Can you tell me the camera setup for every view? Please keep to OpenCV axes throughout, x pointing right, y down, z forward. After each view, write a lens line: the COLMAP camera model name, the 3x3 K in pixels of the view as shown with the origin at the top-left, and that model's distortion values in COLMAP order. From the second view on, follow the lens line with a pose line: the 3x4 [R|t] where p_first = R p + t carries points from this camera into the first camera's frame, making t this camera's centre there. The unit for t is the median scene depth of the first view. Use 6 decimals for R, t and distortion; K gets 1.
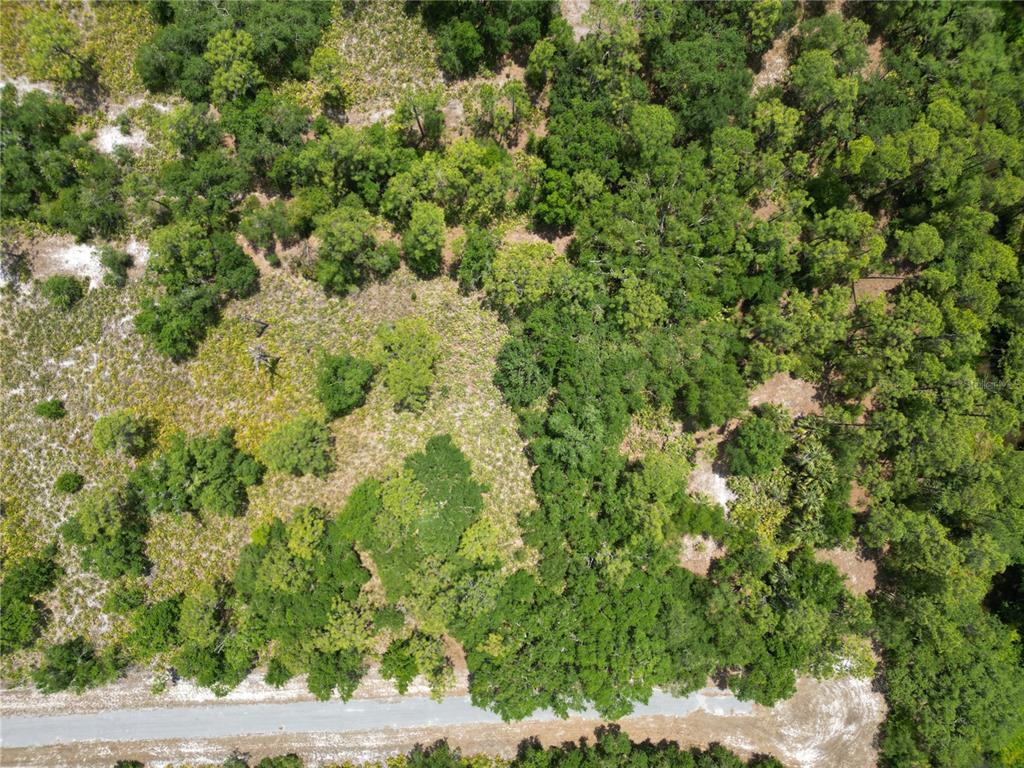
lens RADIAL K [[717.9, 0, 508.4], [0, 717.9, 386.0], [0, 0, 1]] dist [0.059809, -0.044666]
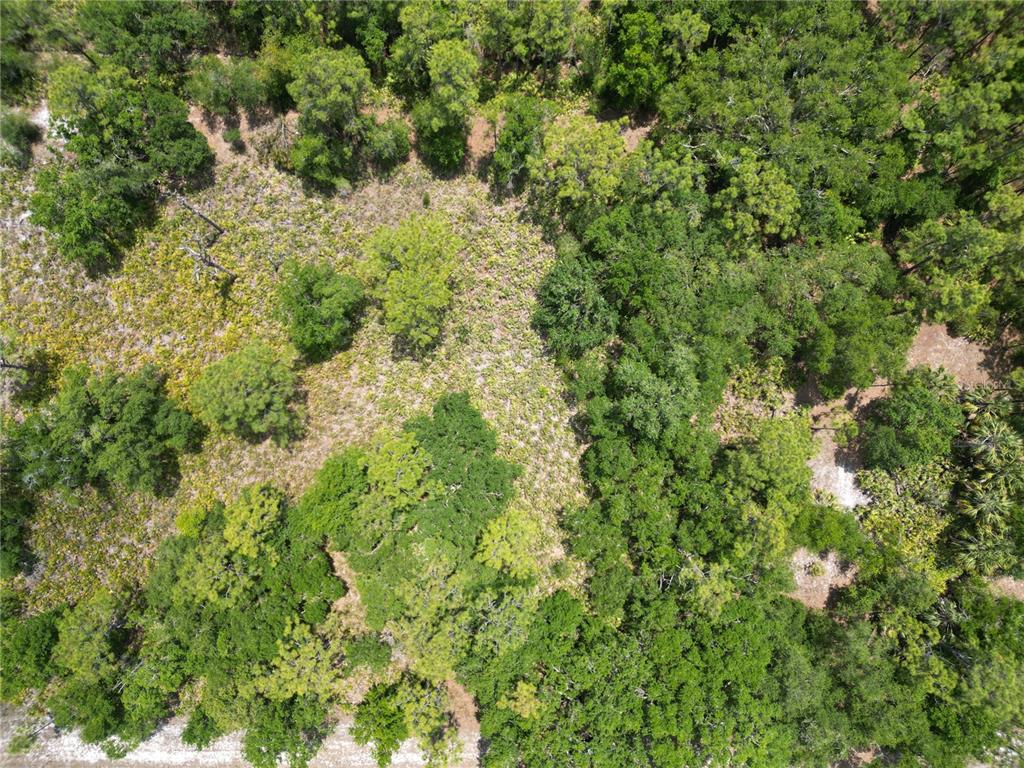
lens RADIAL K [[717.9, 0, 505.6], [0, 717.9, 385.6], [0, 0, 1]] dist [0.059809, -0.044666]
pose [[0.999087, 0.042652, -0.002256, -0.043328], [-0.042711, 0.997819, -0.050339, 0.094508], [0.000104, 0.050389, 0.998730, 0.290202]]
